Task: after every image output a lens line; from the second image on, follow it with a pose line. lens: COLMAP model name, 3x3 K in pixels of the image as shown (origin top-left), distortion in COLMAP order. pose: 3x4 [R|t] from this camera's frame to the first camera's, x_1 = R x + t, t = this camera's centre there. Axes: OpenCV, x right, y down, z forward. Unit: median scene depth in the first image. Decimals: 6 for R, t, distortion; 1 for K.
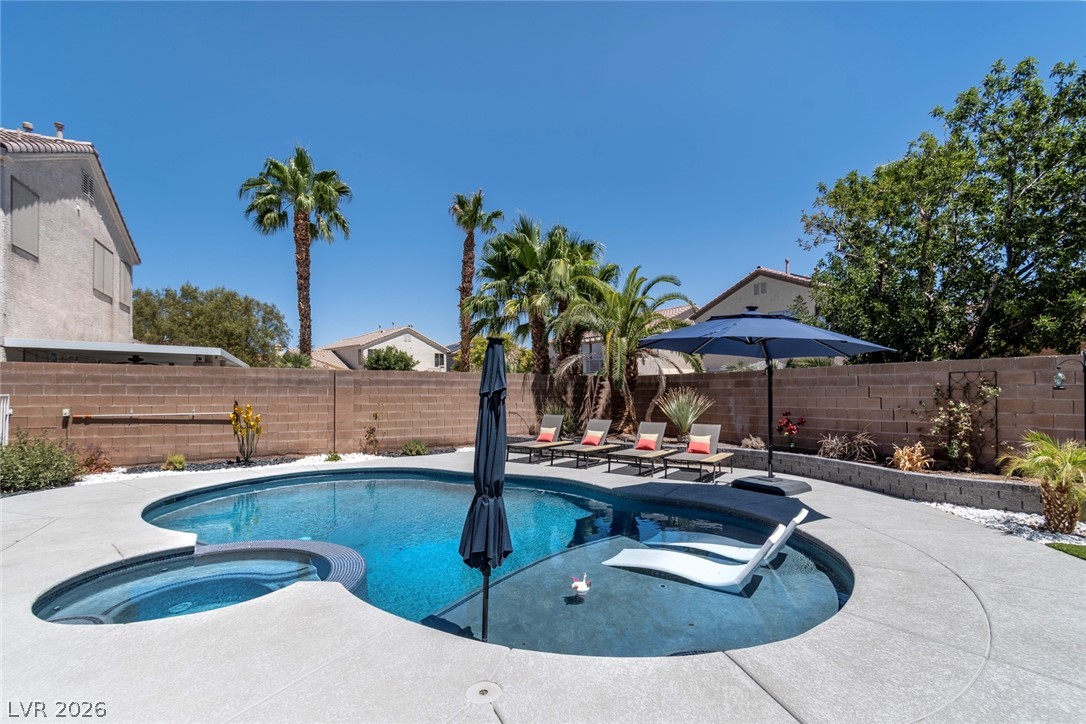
lens RADIAL K [[491.7, 0, 582.6], [0, 491.7, 378.7], [0, 0, 1]] dist [-0.003591, -0.000452]
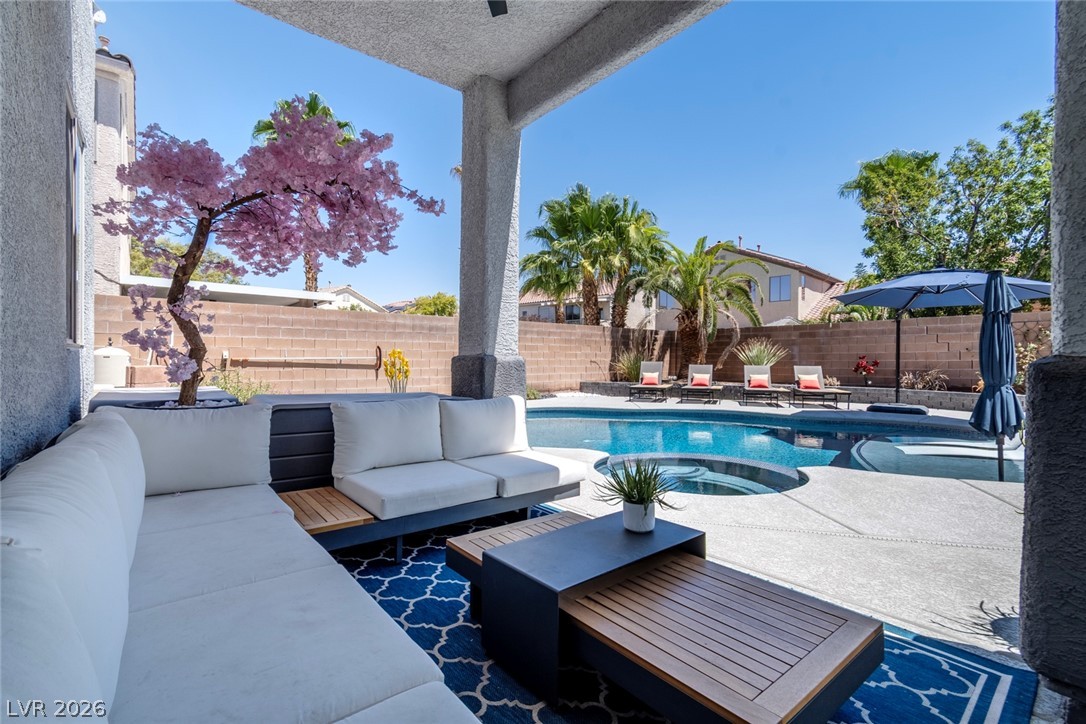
lens RADIAL K [[469.9, 0, 564.8], [0, 469.9, 347.4], [0, 0, 1]] dist [0.002144, -0.000690]
pose [[0.980390, 0.004221, 0.197021, -0.451341], [-0.005201, 0.999977, 0.004459, 0.036412], [-0.196997, -0.005396, 0.980389, -0.011570]]
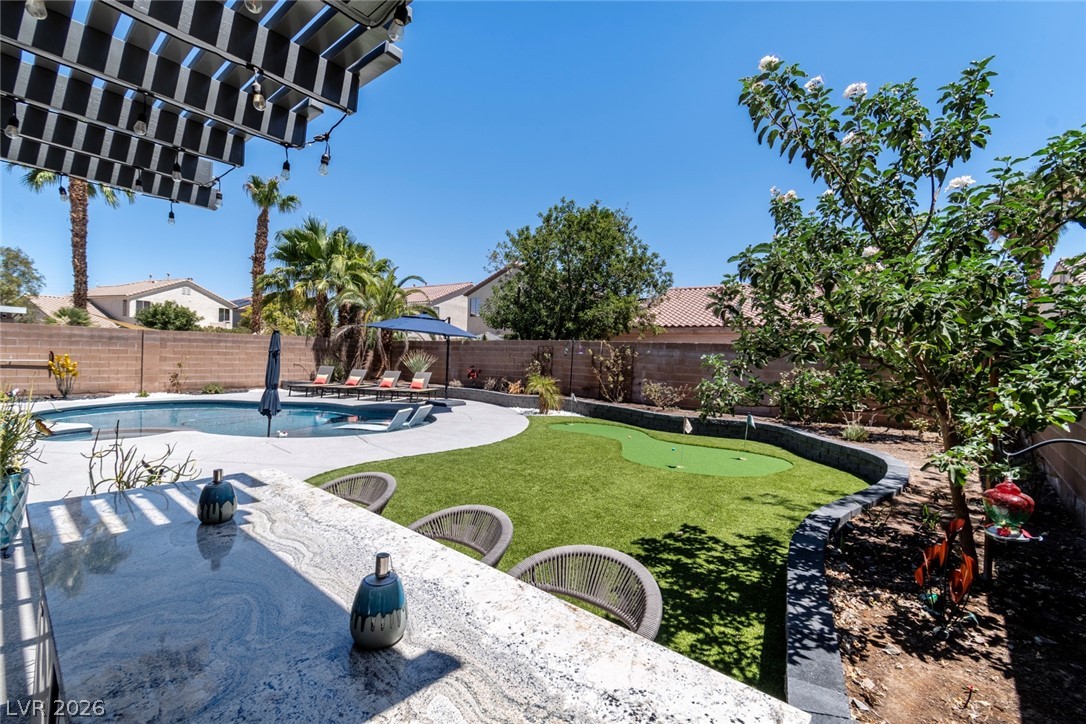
lens RADIAL K [[469.9, 0, 564.8], [0, 469.9, 347.4], [0, 0, 1]] dist [0.002144, -0.000690]
pose [[0.938267, 0.028813, 0.344711, 0.117340], [-0.033871, 0.999389, 0.008658, -0.018204], [-0.344251, -0.019799, 0.938669, -0.544733]]
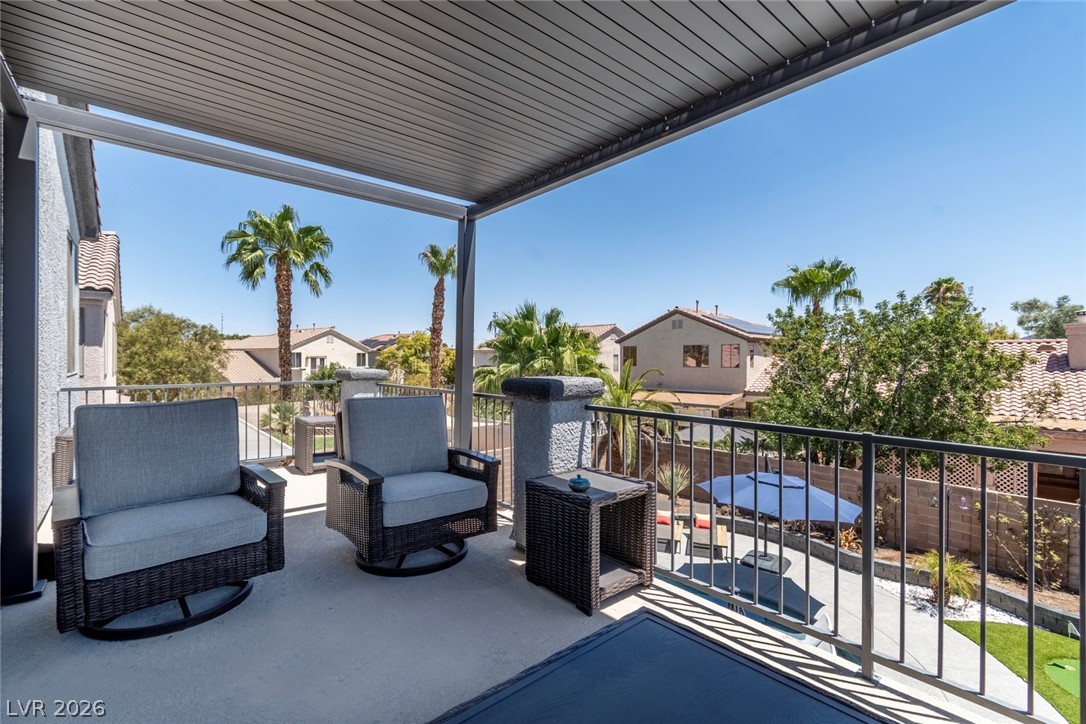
lens RADIAL K [[469.9, 0, 564.8], [0, 469.9, 347.4], [0, 0, 1]] dist [0.002144, -0.000690]
pose [[0.978363, 0.000057, 0.206897, -0.334180], [-0.001131, 0.999986, 0.005073, -0.286109], [-0.206893, -0.005198, 0.978350, -0.182055]]
